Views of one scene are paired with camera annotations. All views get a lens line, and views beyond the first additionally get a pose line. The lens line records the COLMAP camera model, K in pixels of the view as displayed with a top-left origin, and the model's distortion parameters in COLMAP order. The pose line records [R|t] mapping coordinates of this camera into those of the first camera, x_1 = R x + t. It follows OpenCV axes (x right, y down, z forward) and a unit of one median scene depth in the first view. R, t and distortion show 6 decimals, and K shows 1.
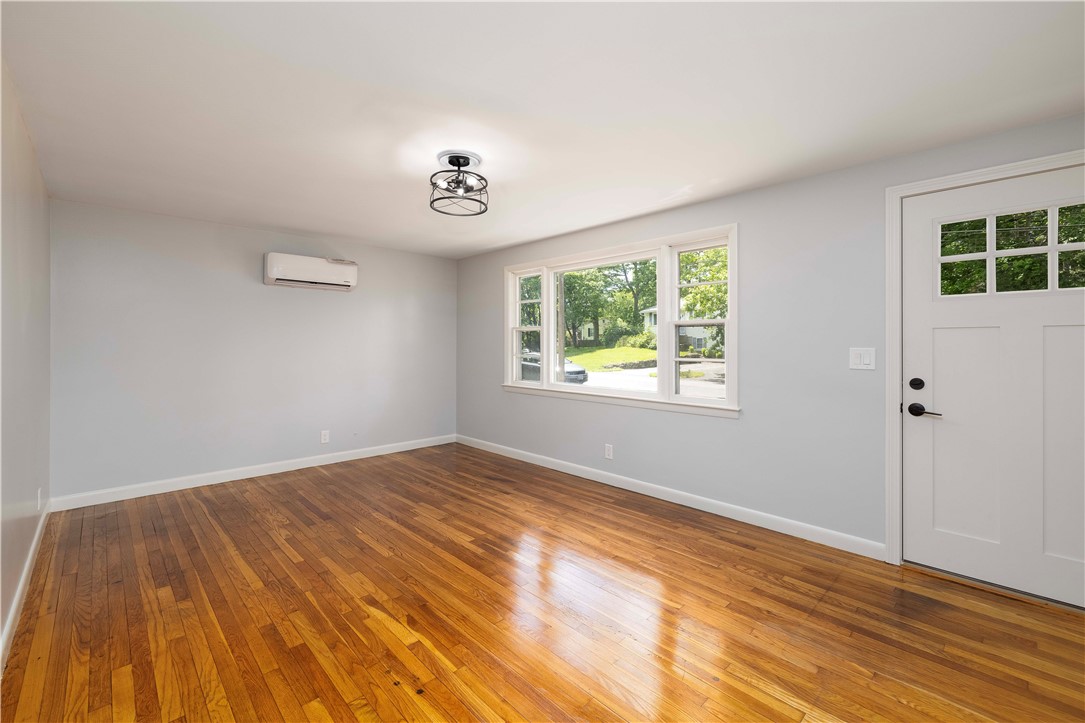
lens RADIAL K [[456.8, 0, 538.1], [0, 456.8, 344.8], [0, 0, 1]] dist [0.000941, 0.000474]
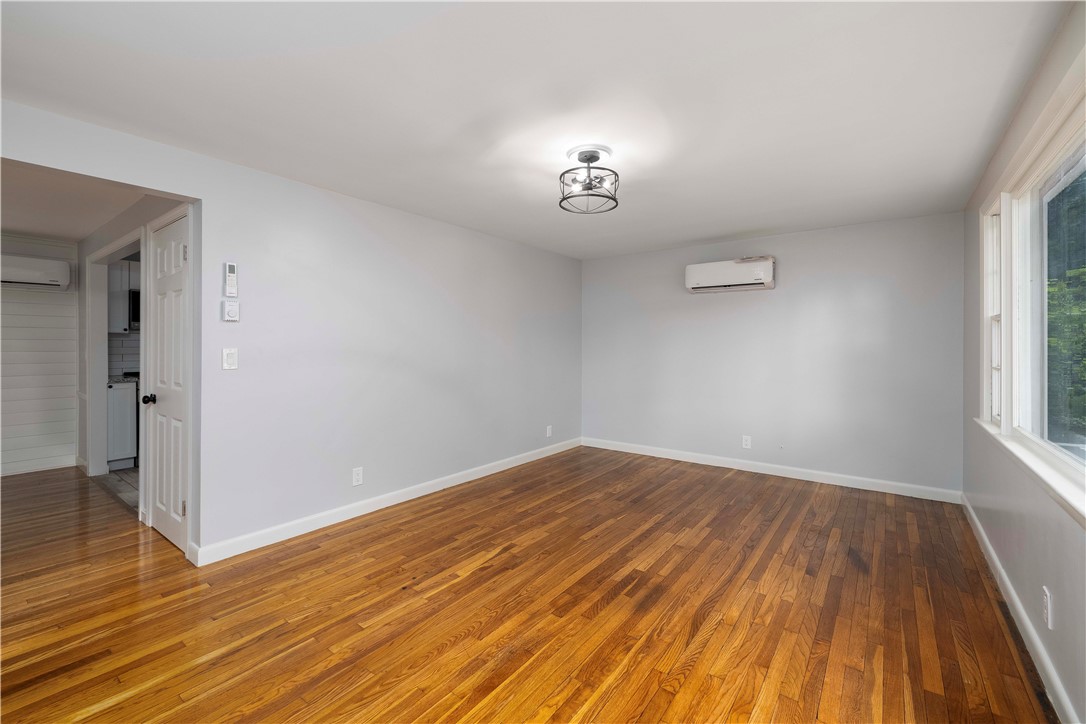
lens RADIAL K [[457.2, 0, 538.6], [0, 457.2, 345.3], [0, 0, 1]] dist [0.000941, 0.000474]
pose [[0.153436, -0.002718, -0.988155, 0.697523], [-0.003032, 0.999990, -0.003222, 0.000454], [0.988154, 0.003490, 0.153427, 0.678963]]
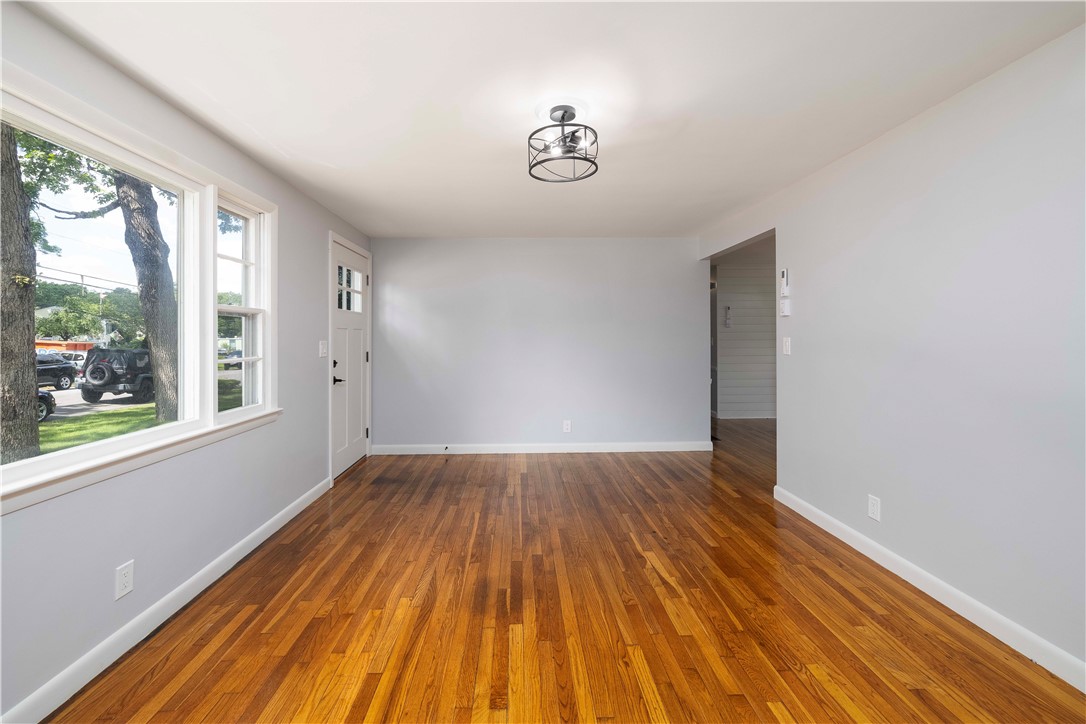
lens RADIAL K [[463.0, 0, 529.3], [0, 463.0, 337.0], [0, 0, 1]] dist [0.000857, 0.000147]
pose [[-0.739666, 0.002741, 0.672969, -0.632278], [0.005853, 0.999980, 0.002360, -0.003303], [-0.672949, 0.005685, -0.739667, 1.508911]]
